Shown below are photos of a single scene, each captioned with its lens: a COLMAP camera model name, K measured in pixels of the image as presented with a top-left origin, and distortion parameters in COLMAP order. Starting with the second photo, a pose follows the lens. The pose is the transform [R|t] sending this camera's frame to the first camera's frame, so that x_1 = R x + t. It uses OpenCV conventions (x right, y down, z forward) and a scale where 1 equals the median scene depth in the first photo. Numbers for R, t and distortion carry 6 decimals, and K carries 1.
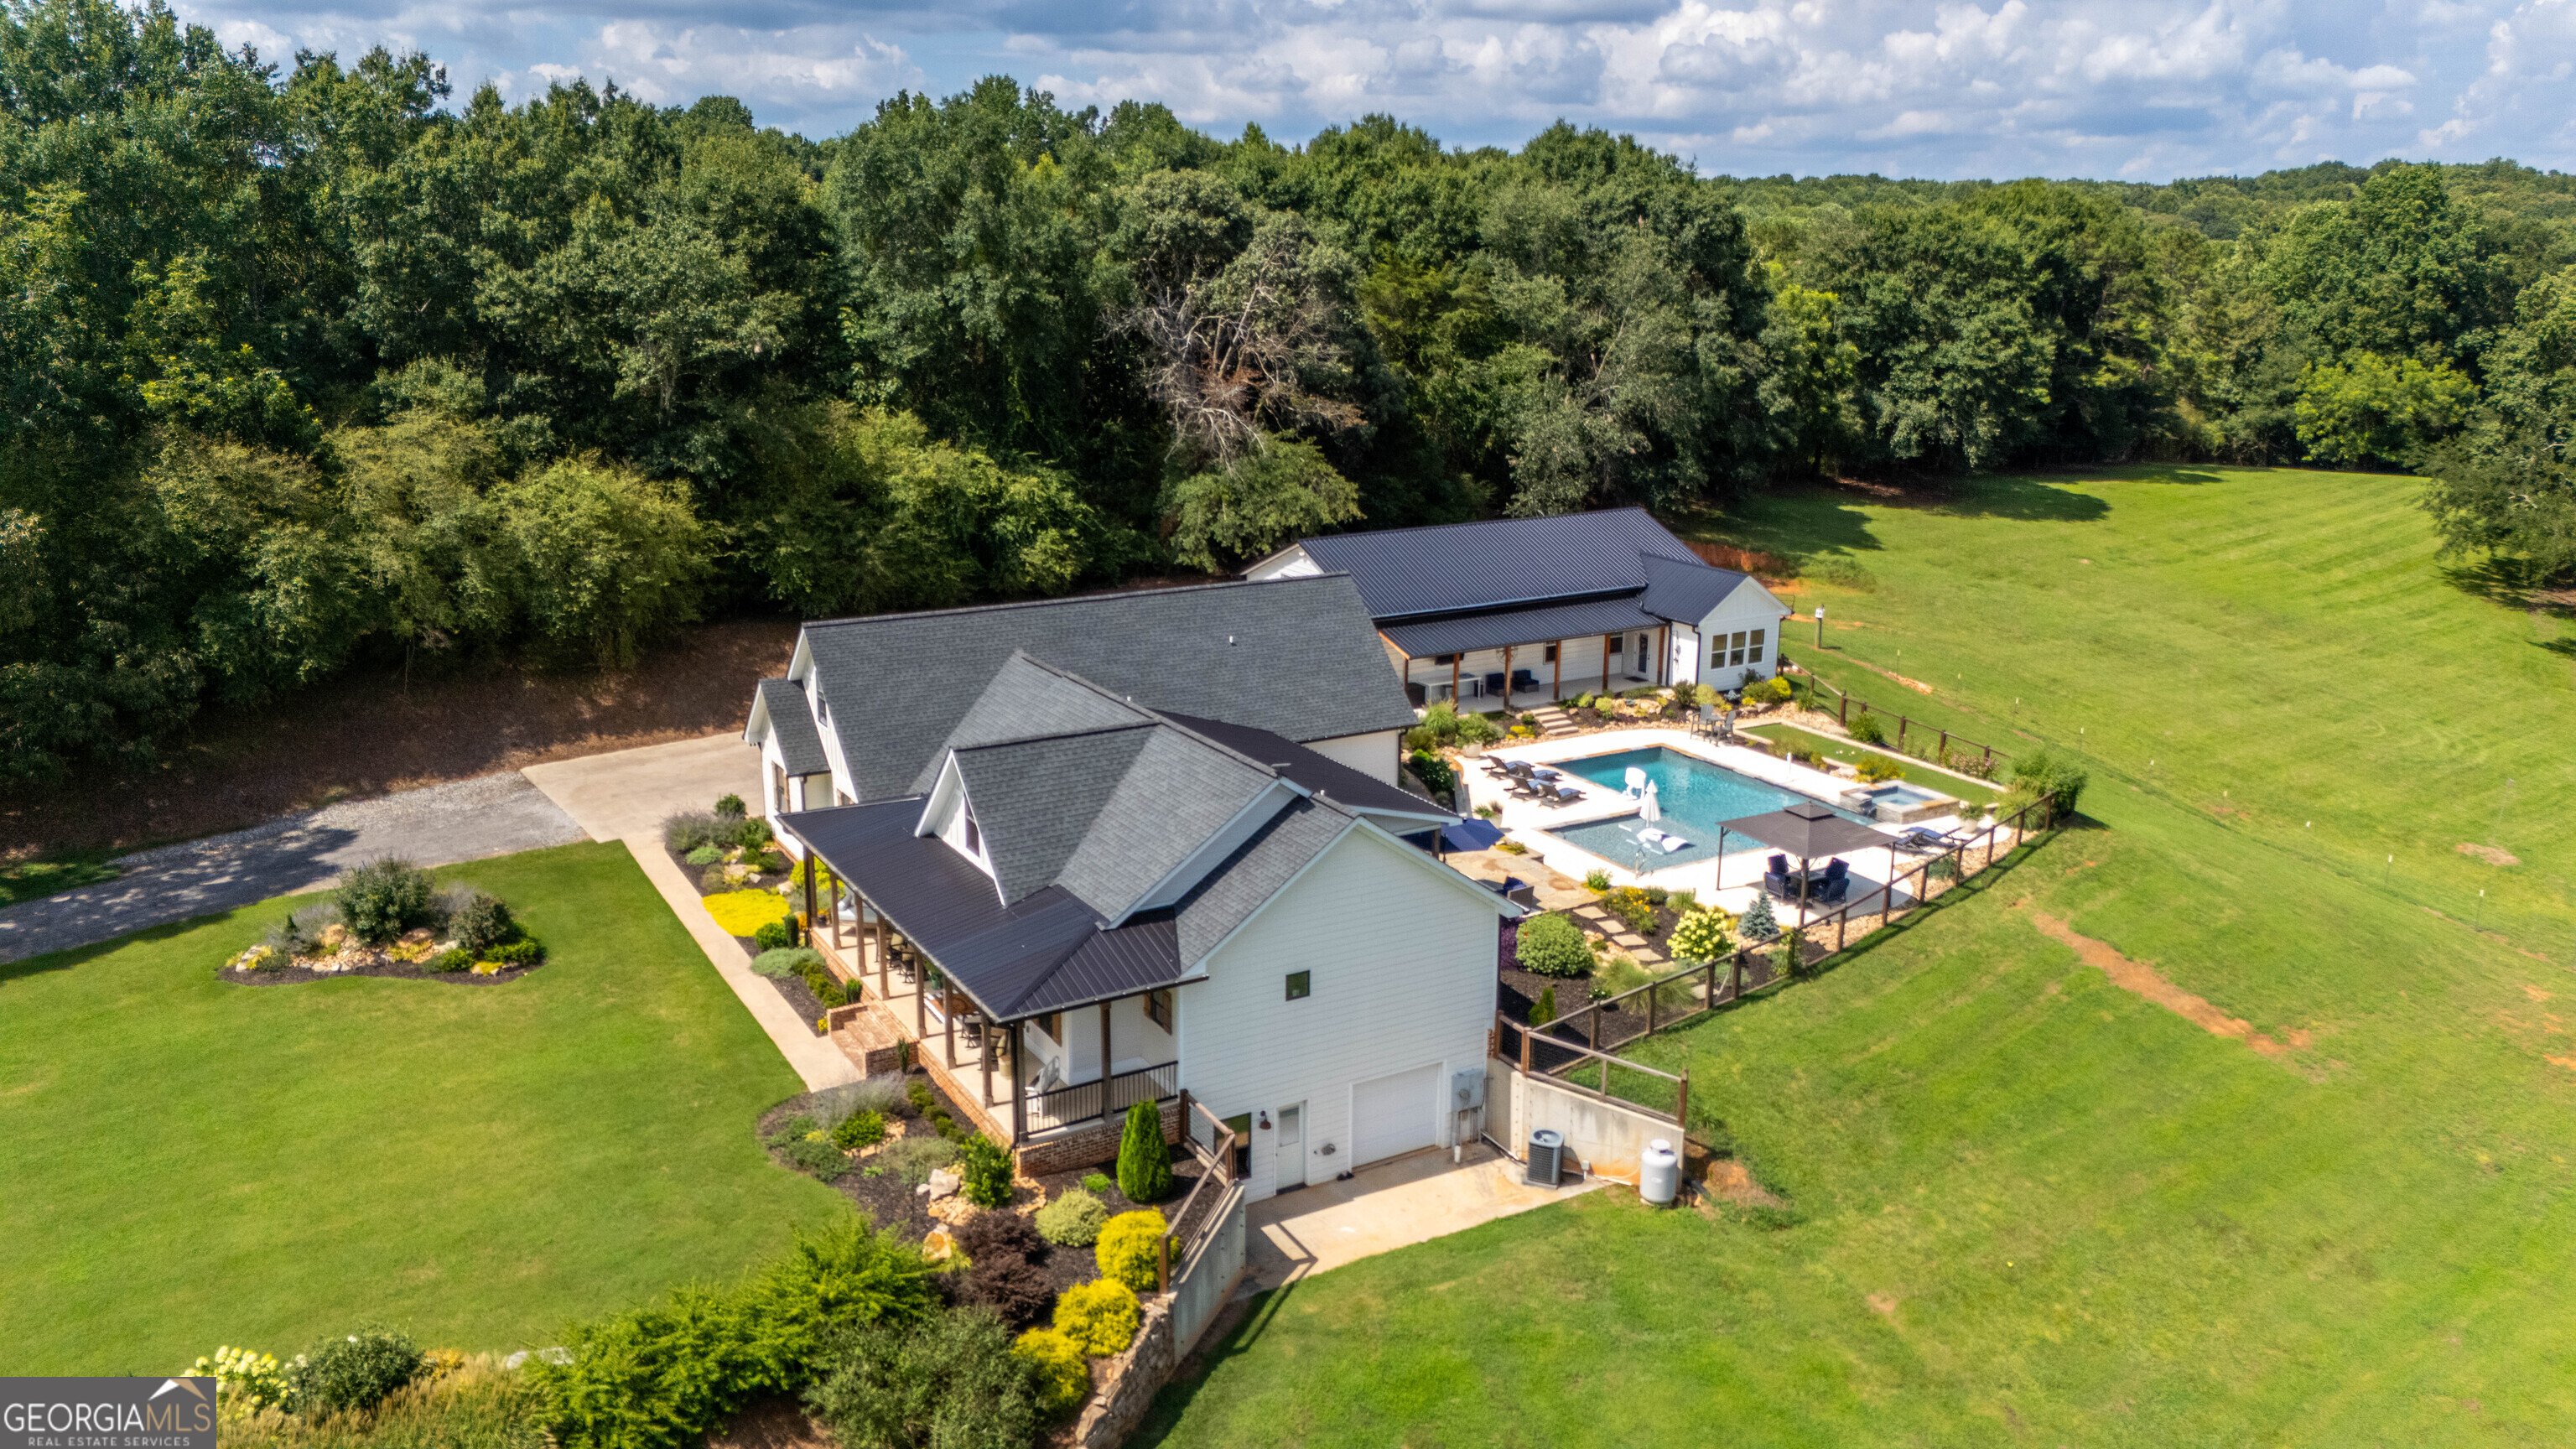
lens RADIAL K [[1872.8, 0, 1289.8], [0, 1872.8, 727.8], [0, 0, 1]] dist [0.060295, -0.046783]
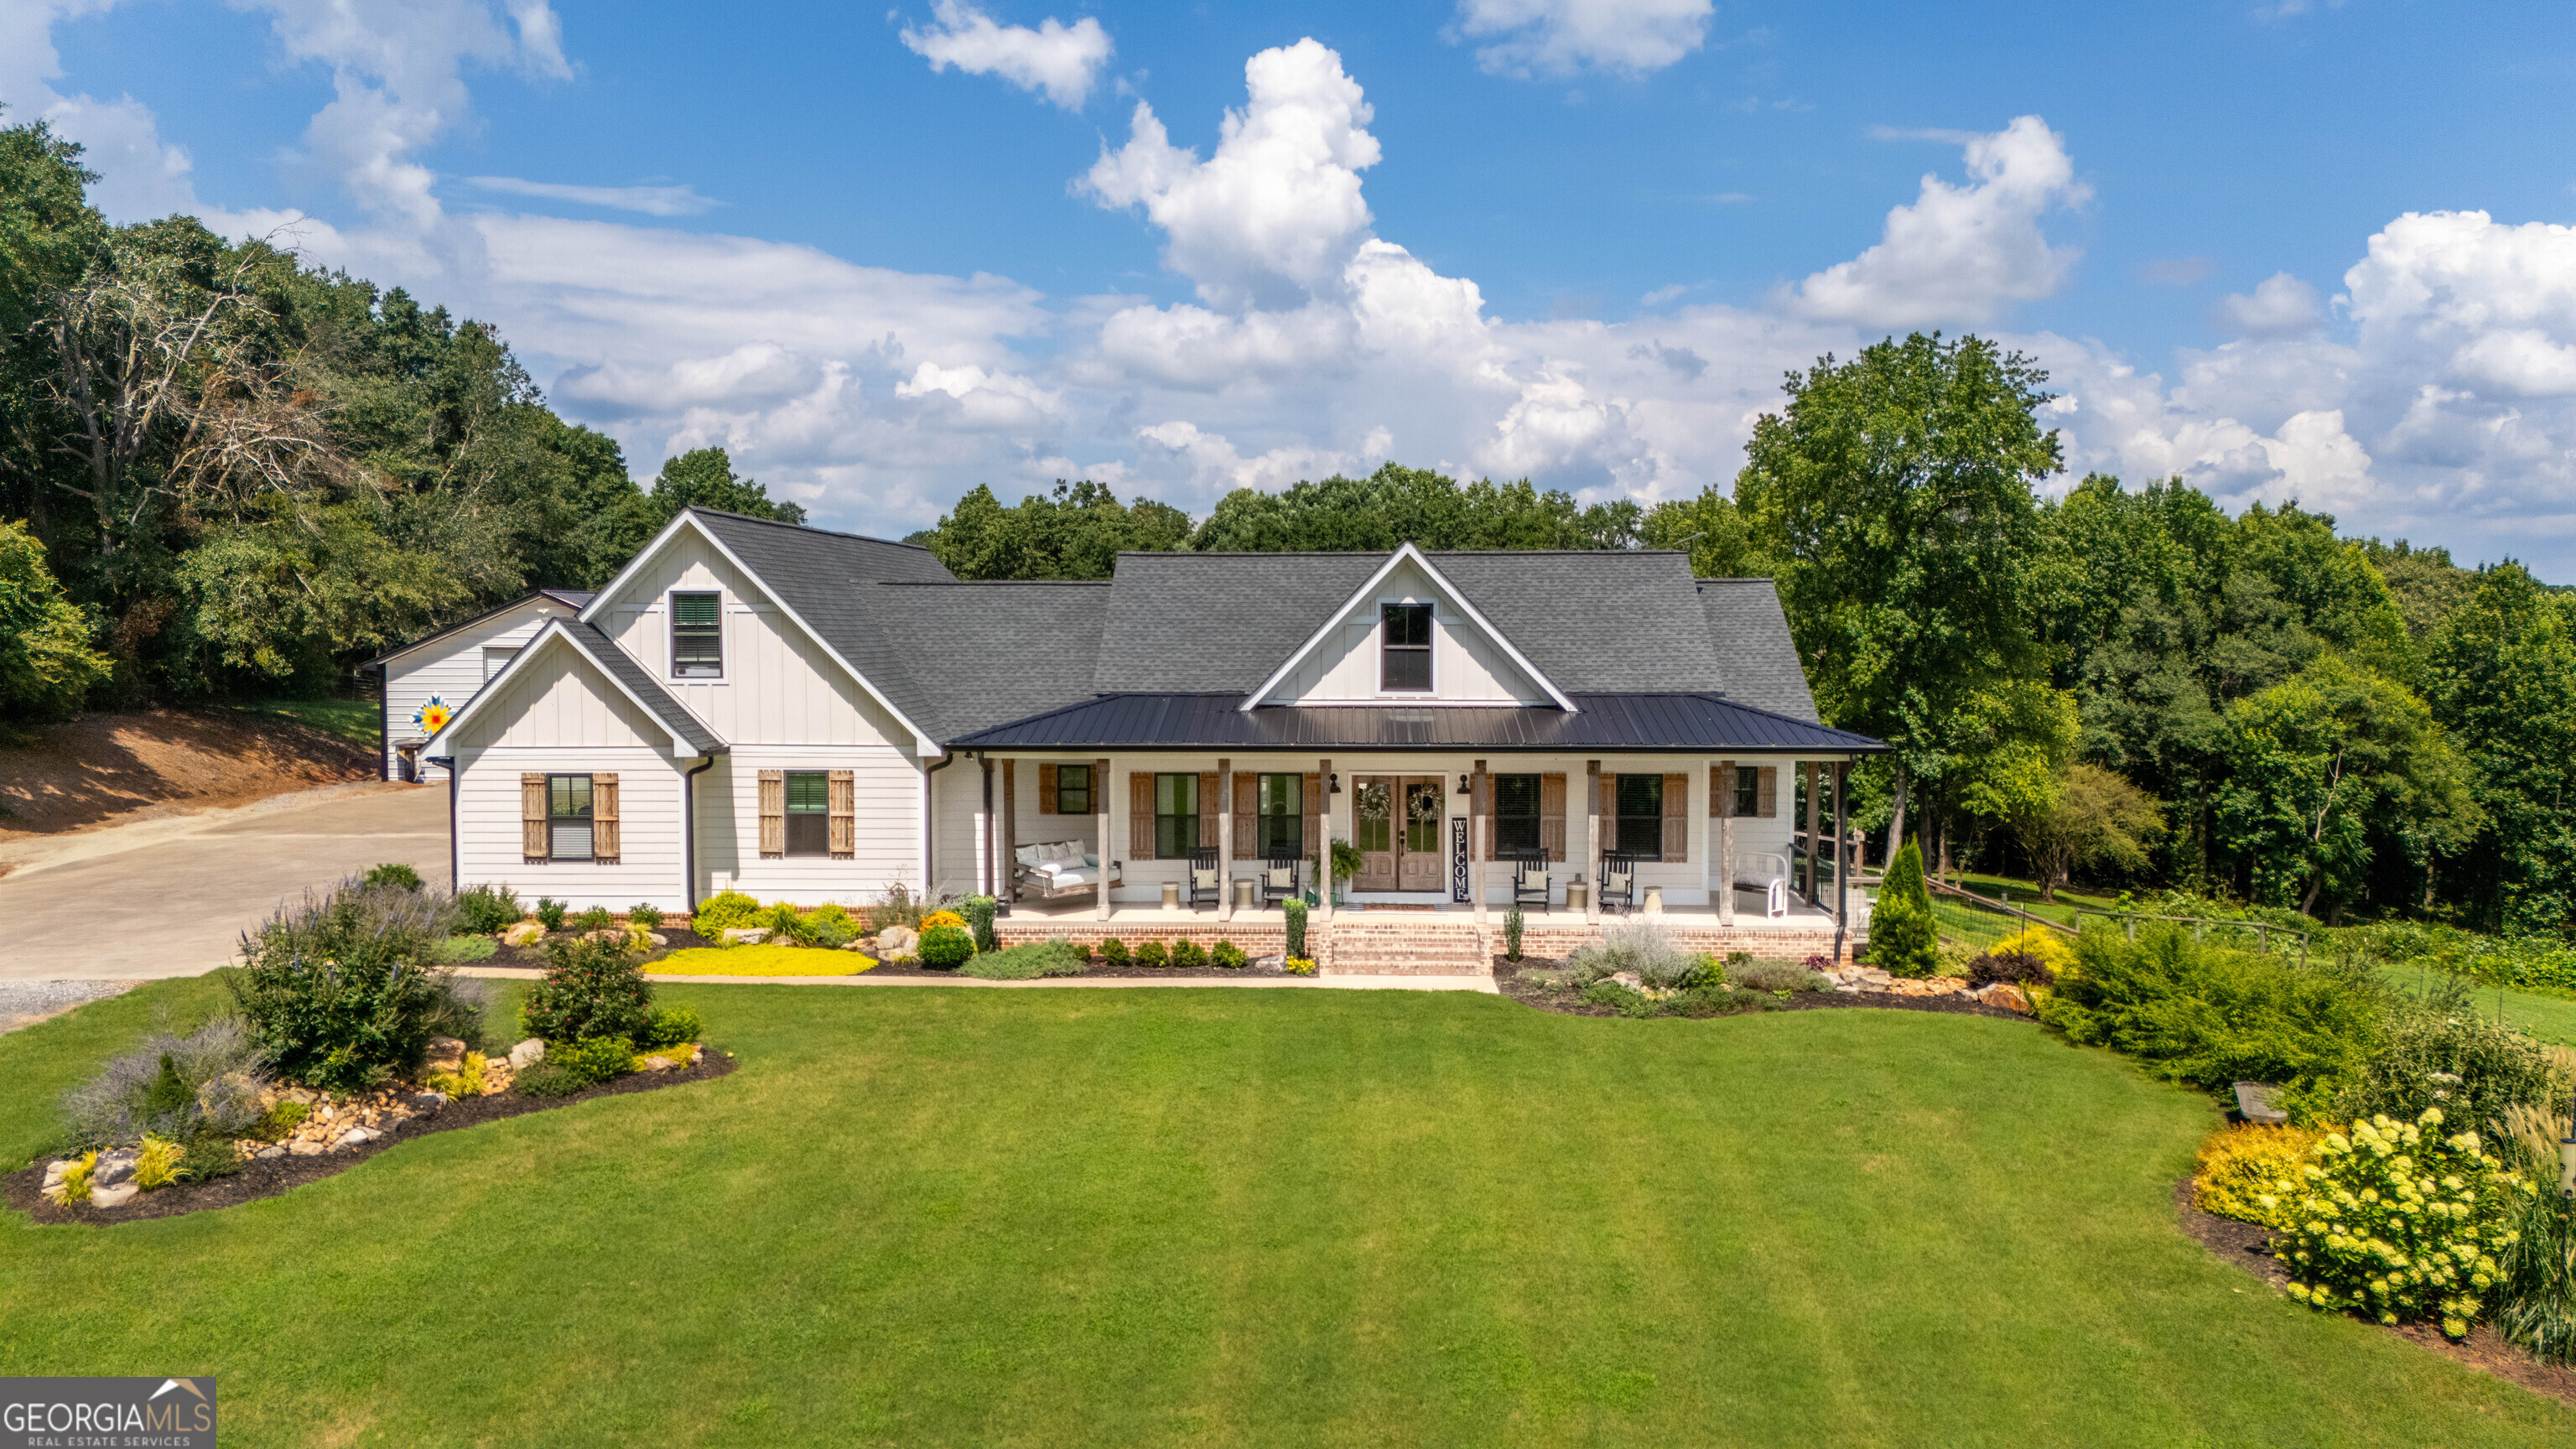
lens RADIAL K [[1872.8, 0, 1295.0], [0, 1872.8, 728.3], [0, 0, 1]] dist [0.060295, -0.046783]
pose [[0.512495, -0.052092, 0.857109, -0.483183], [0.216674, 0.973704, -0.070379, 0.071972], [-0.830904, 0.221782, 0.510305, 0.371201]]
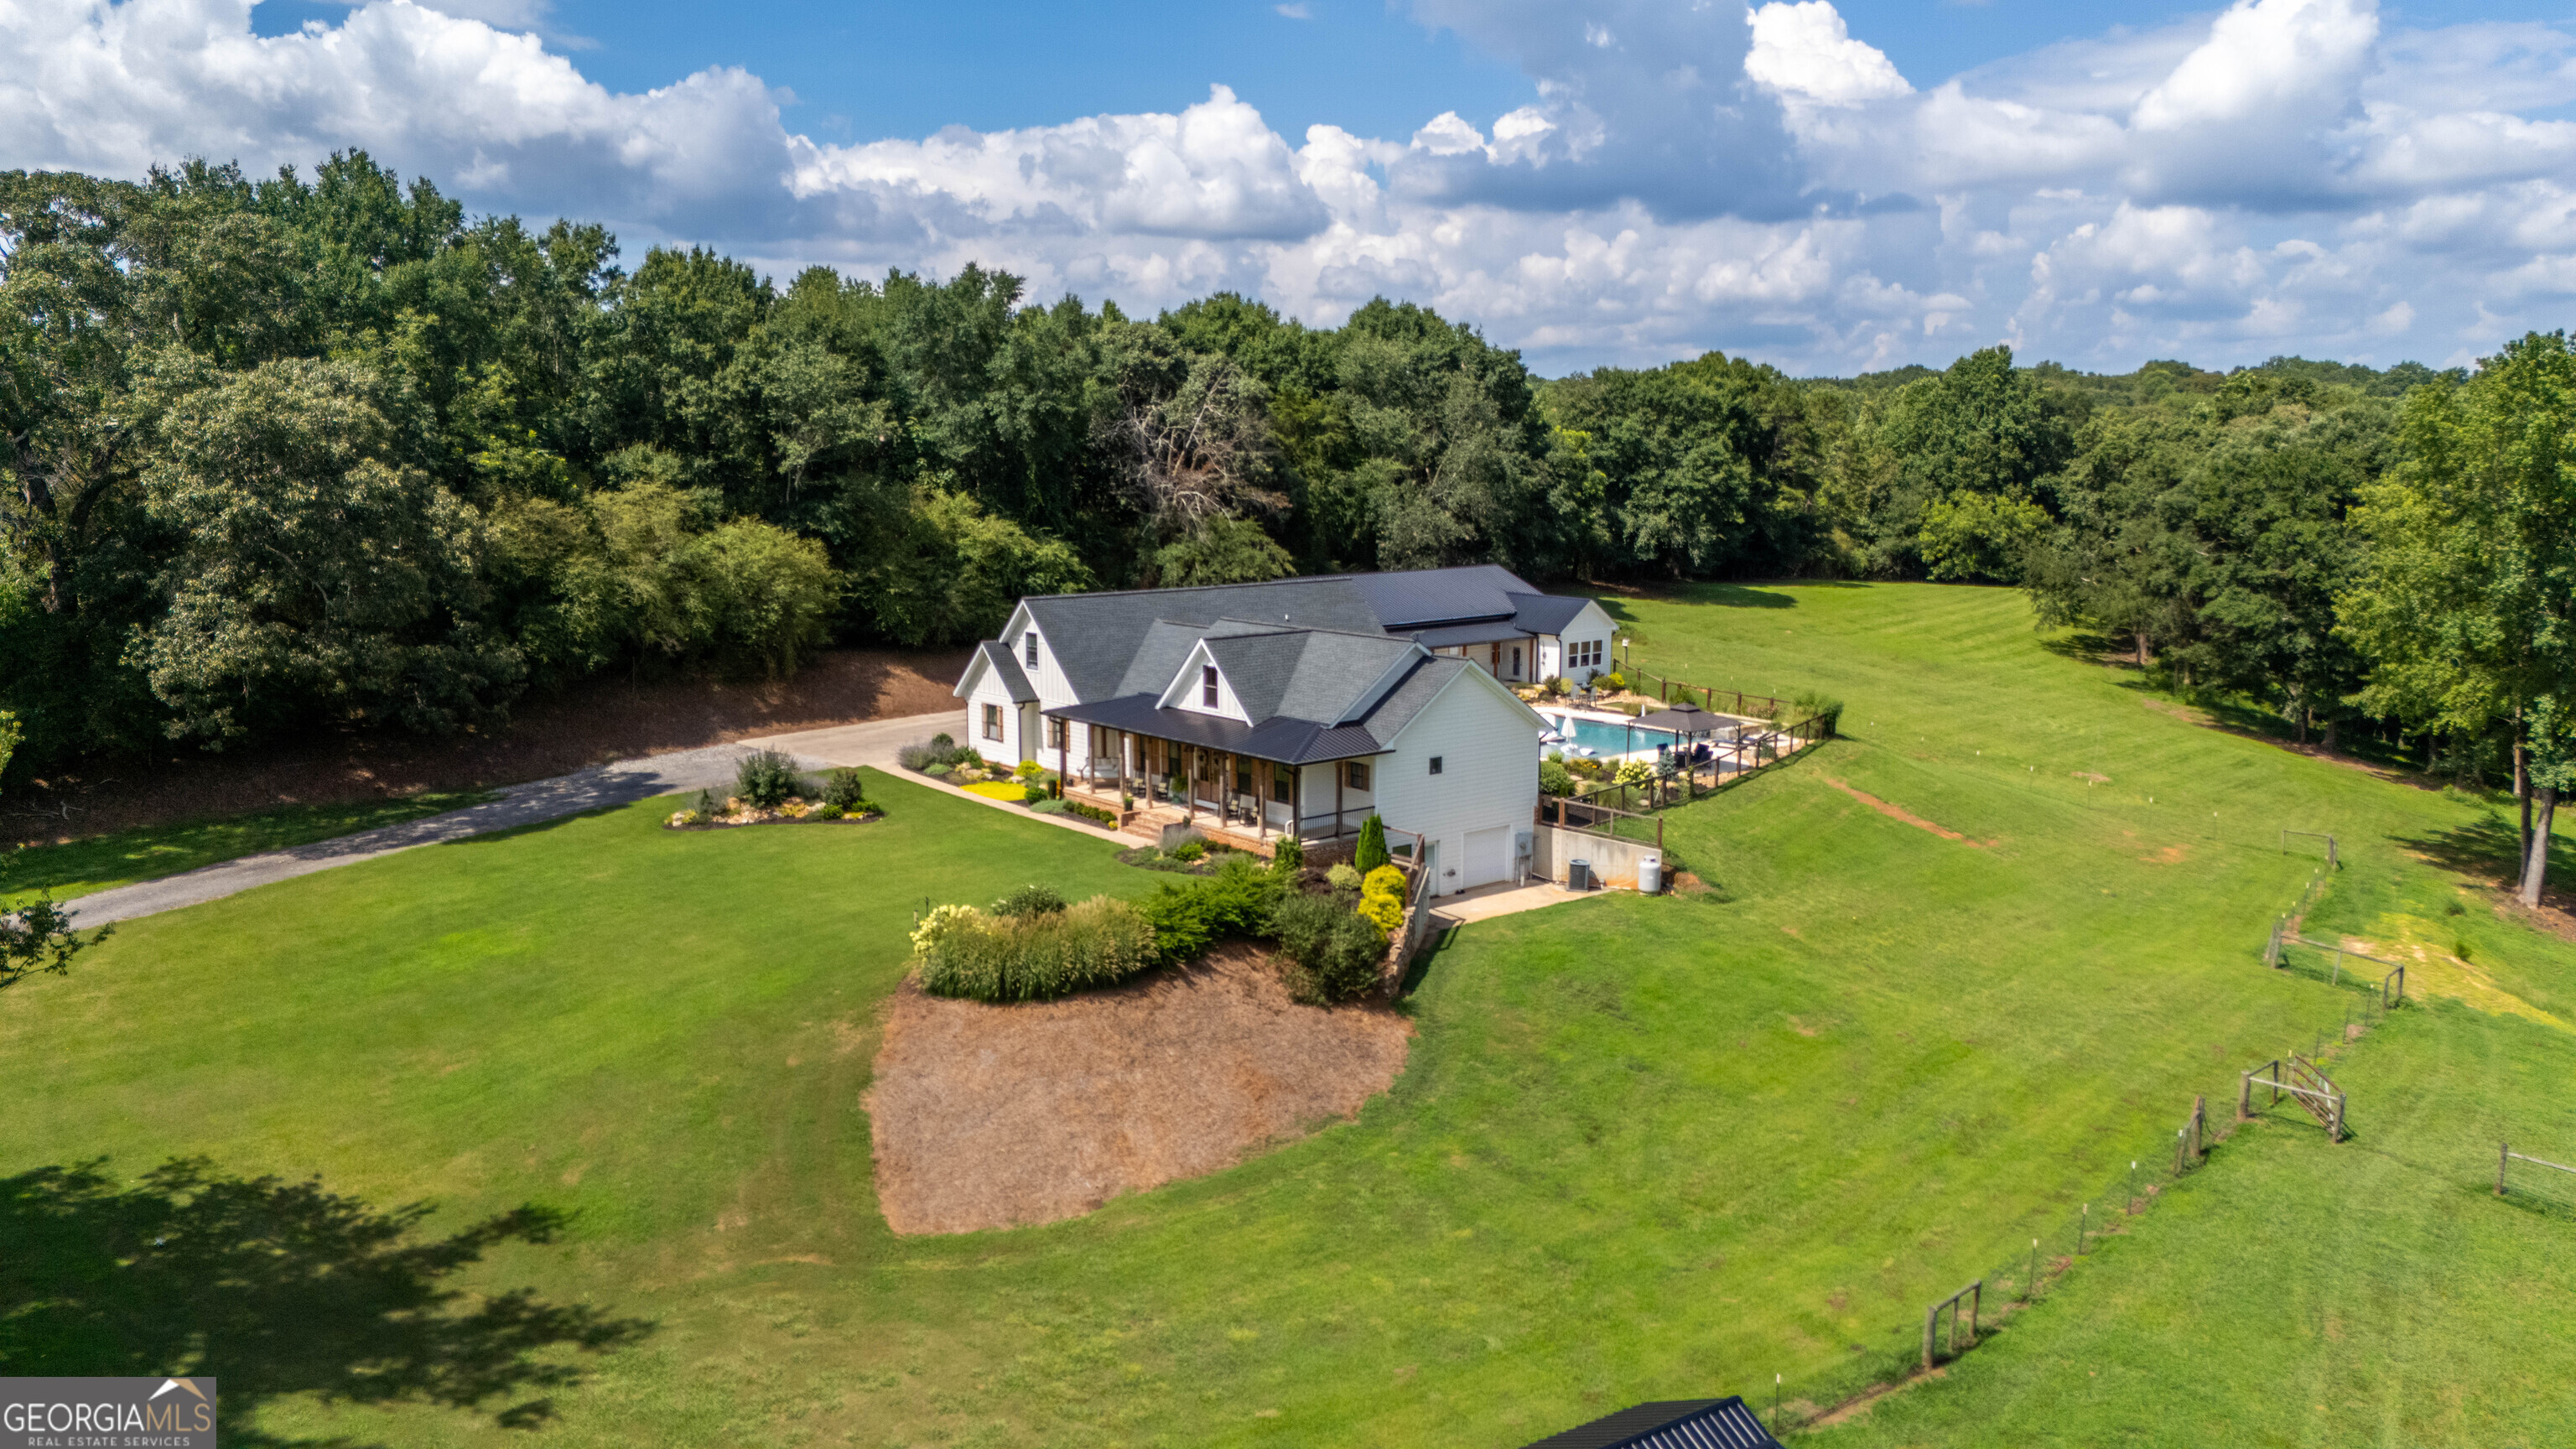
lens RADIAL K [[1872.8, 0, 1276.2], [0, 1872.8, 725.8], [0, 0, 1]] dist [0.060295, -0.046783]
pose [[0.986308, -0.028727, 0.162394, -0.212115], [0.045472, 0.993911, -0.100361, 0.138888], [-0.158522, 0.106371, 0.981609, -0.314070]]
